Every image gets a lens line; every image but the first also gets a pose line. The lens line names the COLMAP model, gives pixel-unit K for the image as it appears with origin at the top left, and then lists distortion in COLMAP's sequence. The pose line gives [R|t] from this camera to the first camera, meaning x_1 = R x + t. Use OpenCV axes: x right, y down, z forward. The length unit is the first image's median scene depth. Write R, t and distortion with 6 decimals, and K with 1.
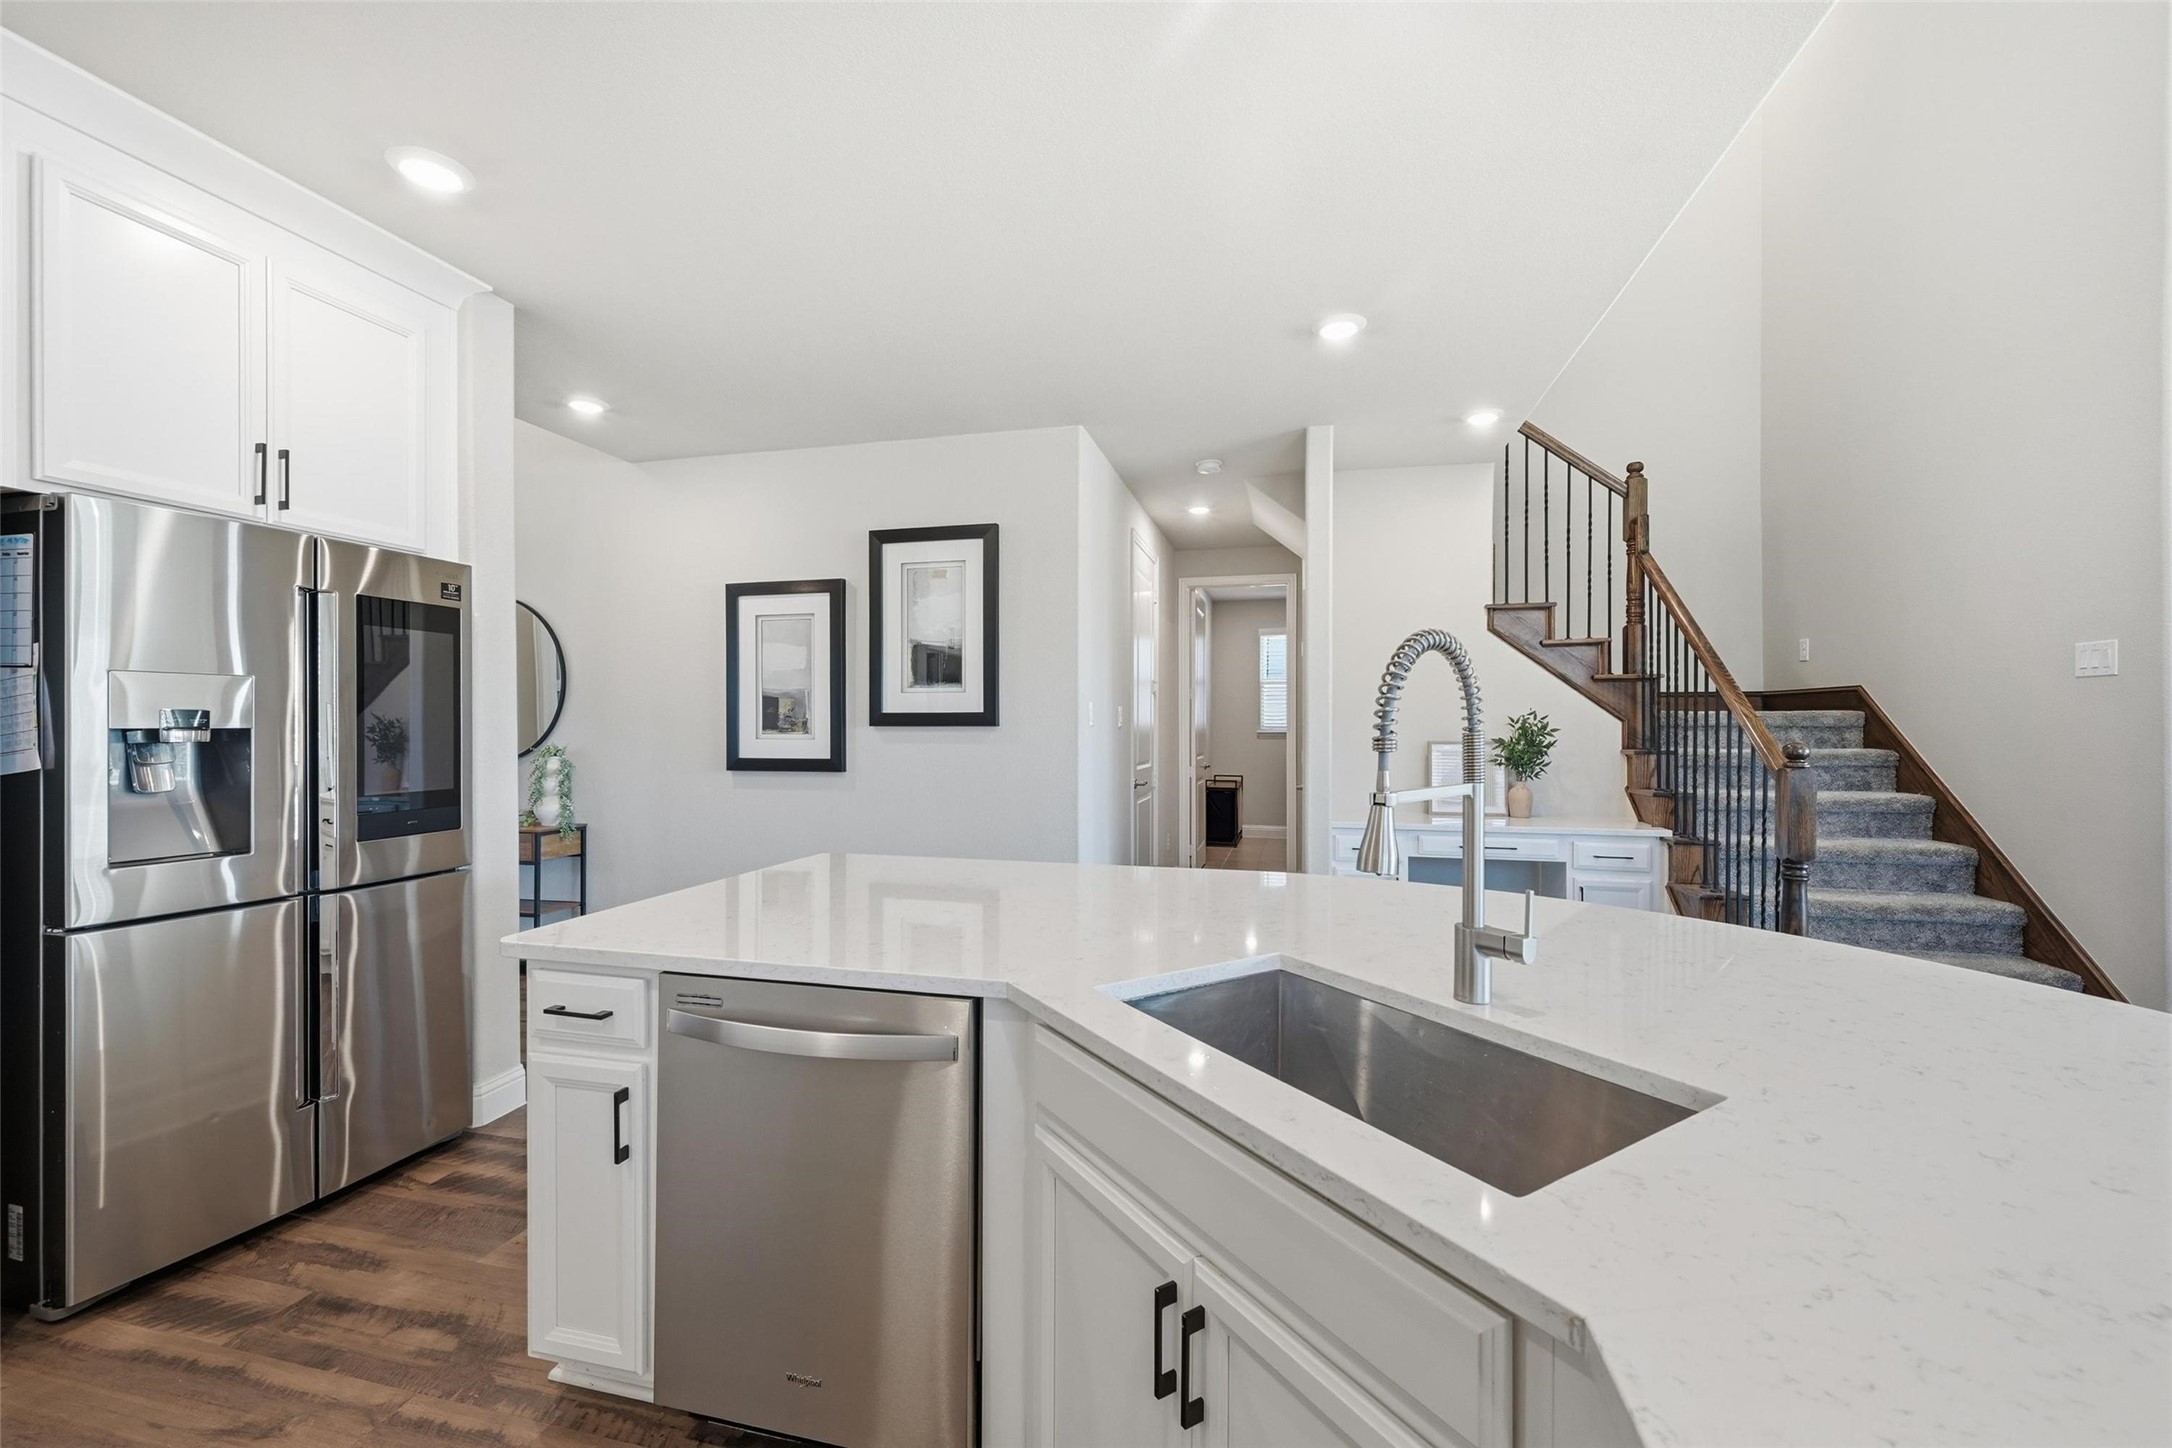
lens RADIAL K [[865.8, 0, 1090.3], [0, 865.8, 725.6], [0, 0, 1]] dist [-0.000013, 0.000196]
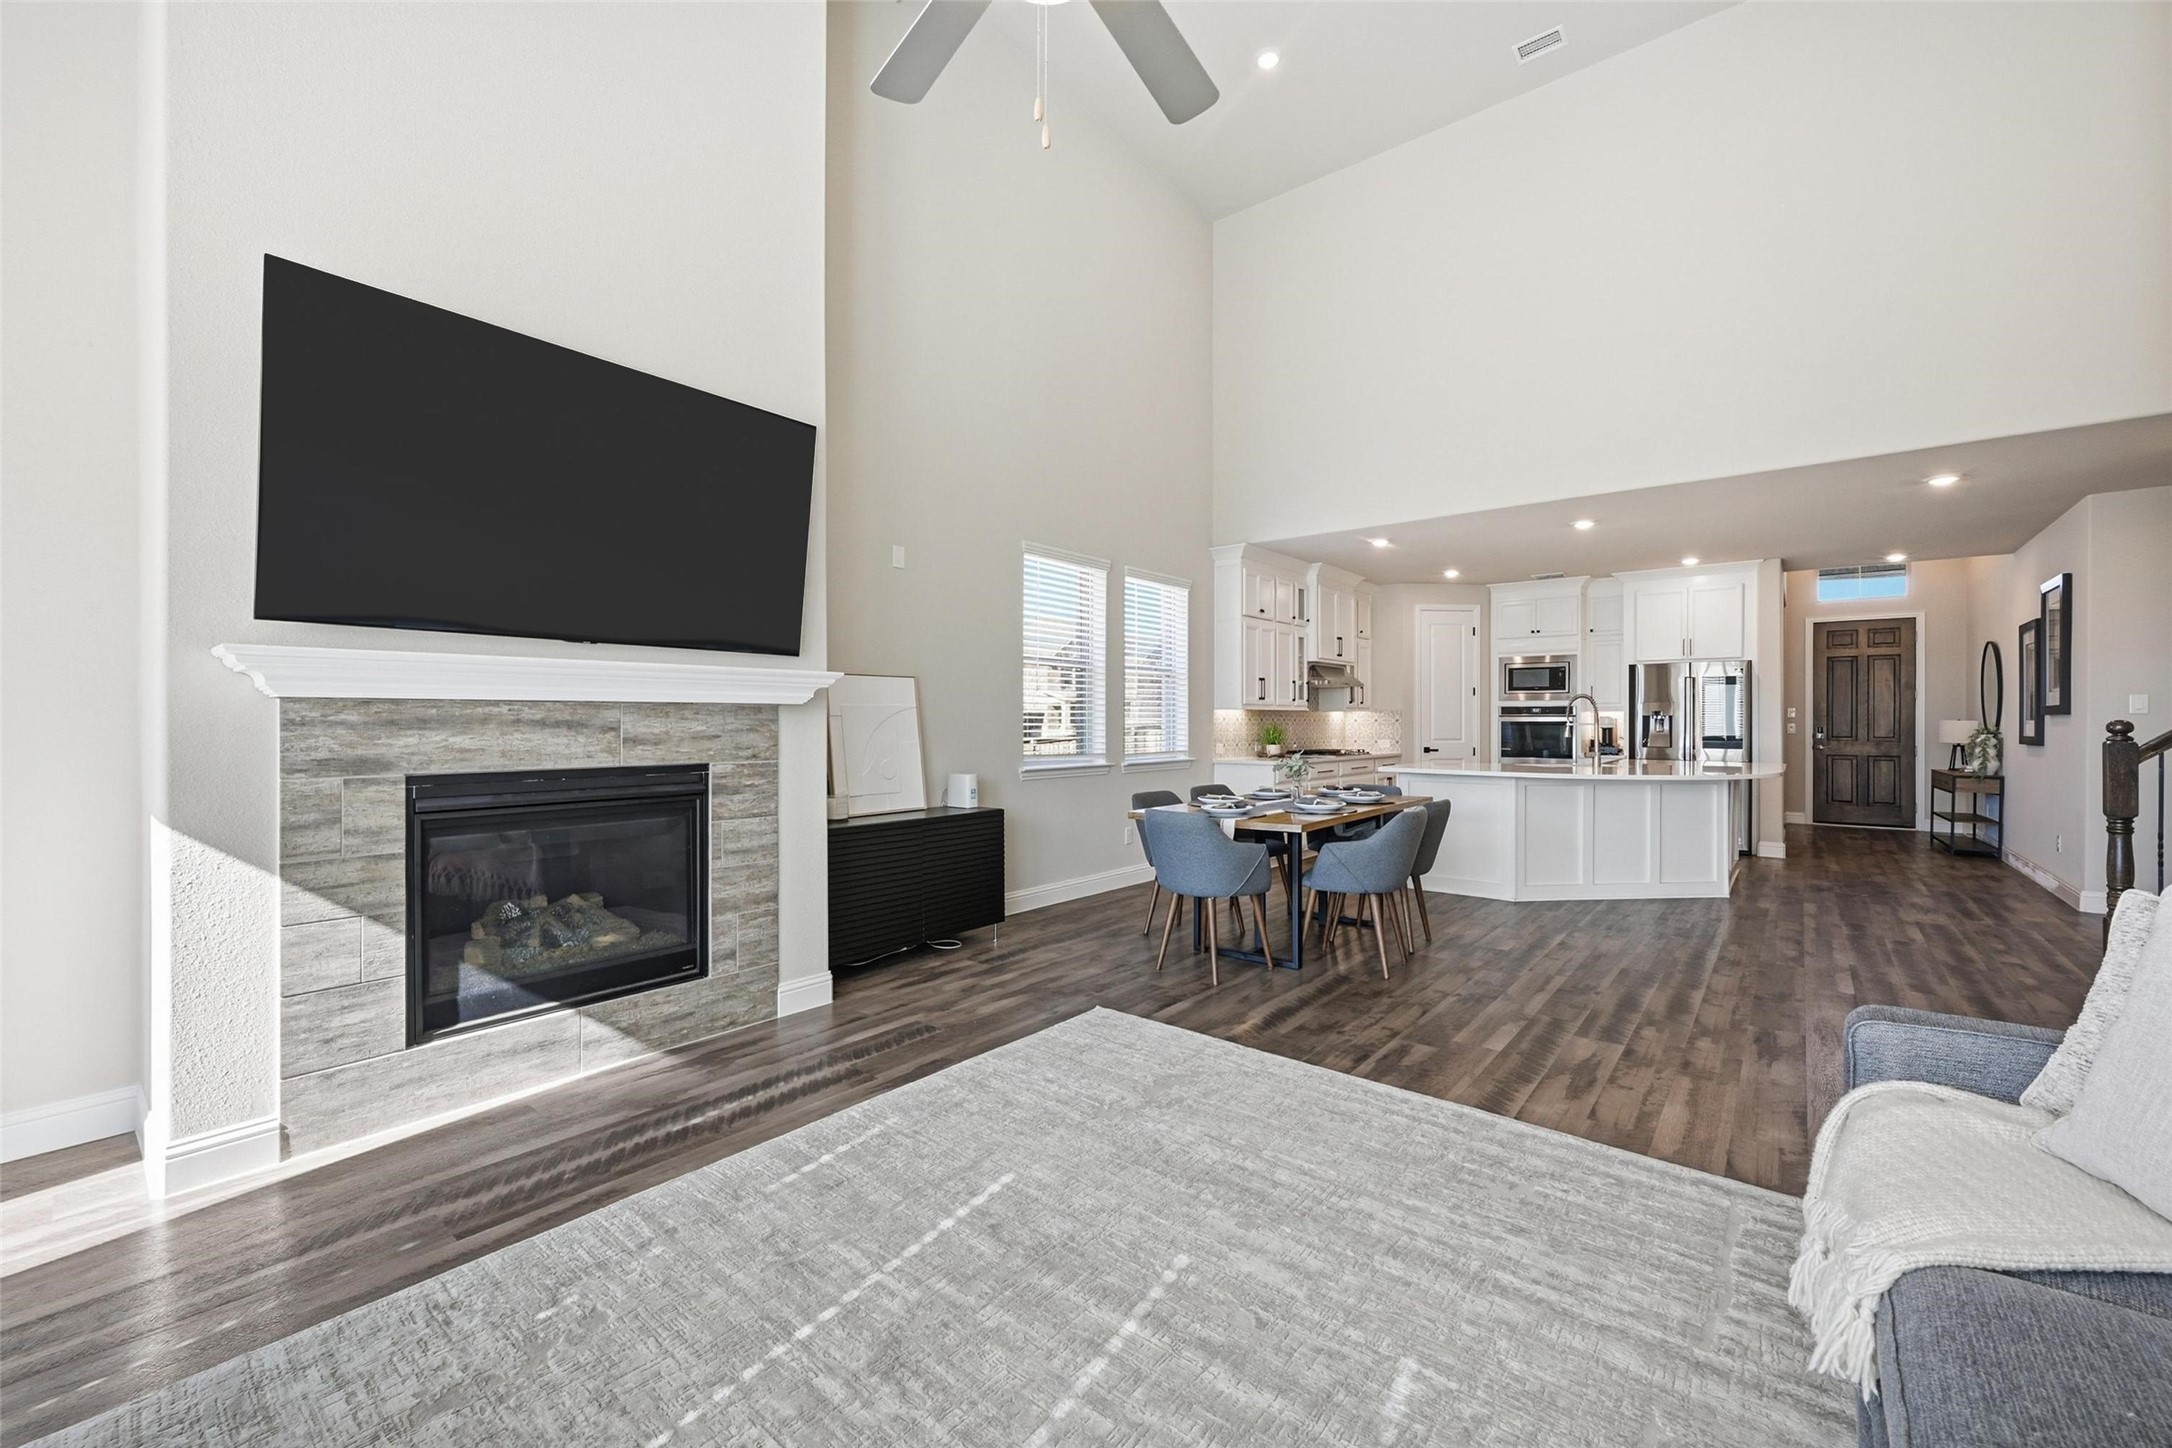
lens RADIAL K [[865.8, 0, 1091.6], [0, 865.8, 718.9], [0, 0, 1]] dist [-0.000013, 0.000196]
pose [[-0.429349, -0.004793, -0.903126, 1.789685], [-0.006441, 0.999977, -0.002245, 0.021334], [0.903116, 0.004853, -0.429370, 0.153586]]
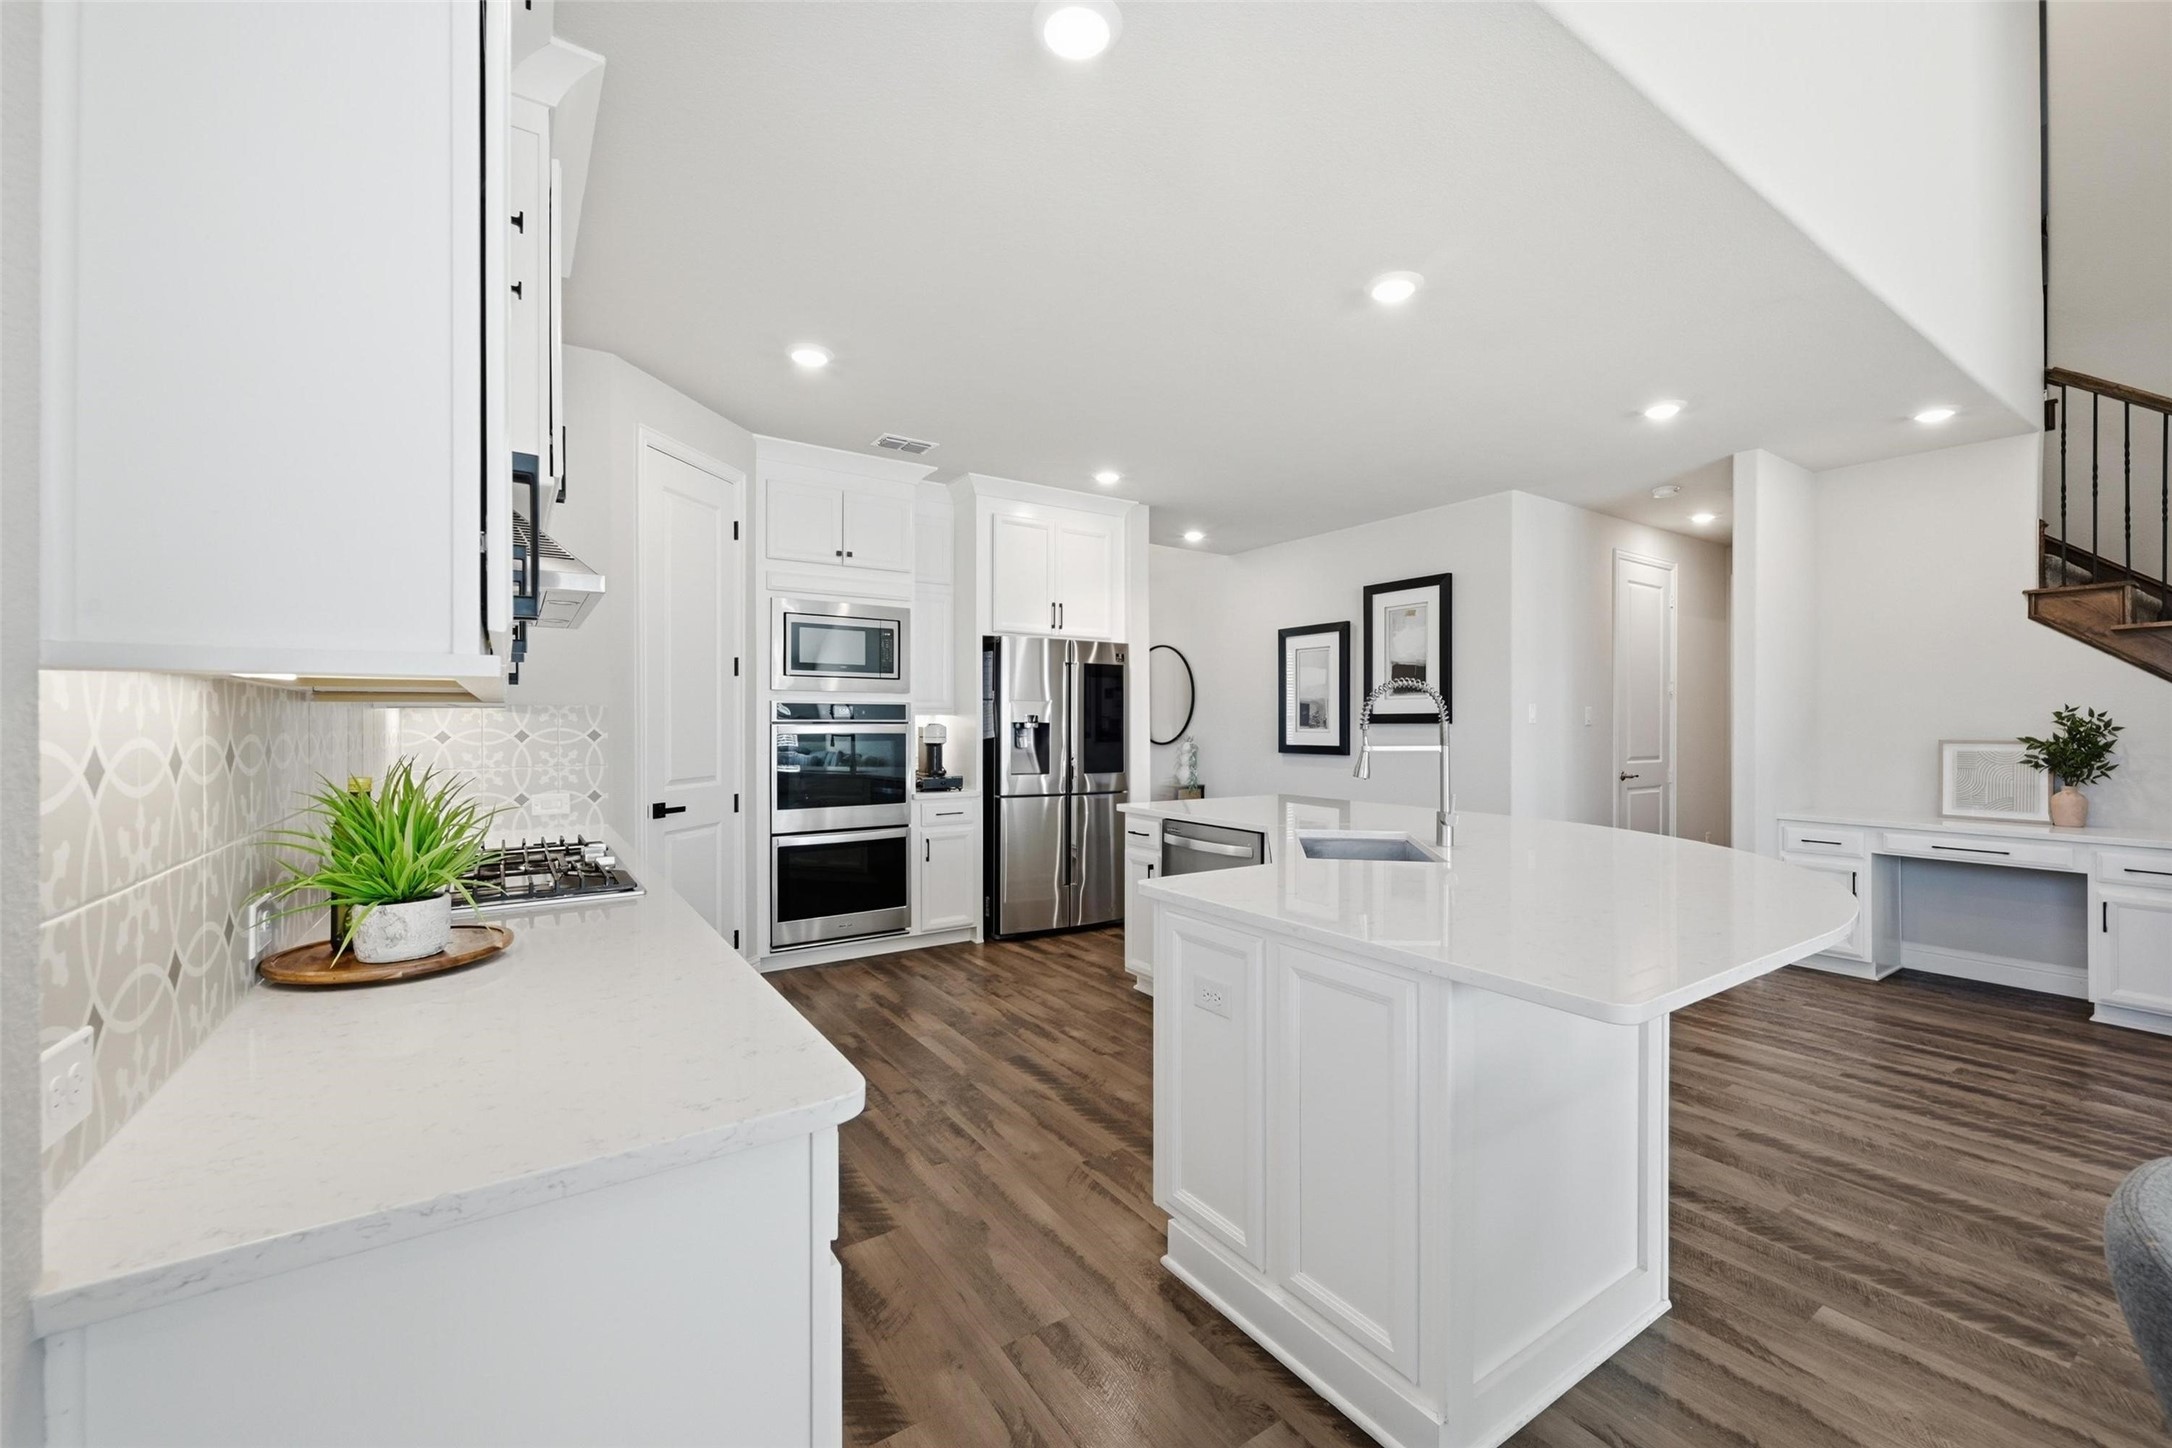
lens RADIAL K [[865.8, 0, 1089.6], [0, 865.8, 721.1], [0, 0, 1]] dist [-0.000013, 0.000196]
pose [[0.738578, -0.001616, -0.674166, 0.365762], [-0.002944, 0.999980, -0.005622, 0.005976], [0.674162, 0.006137, 0.738558, -0.350234]]
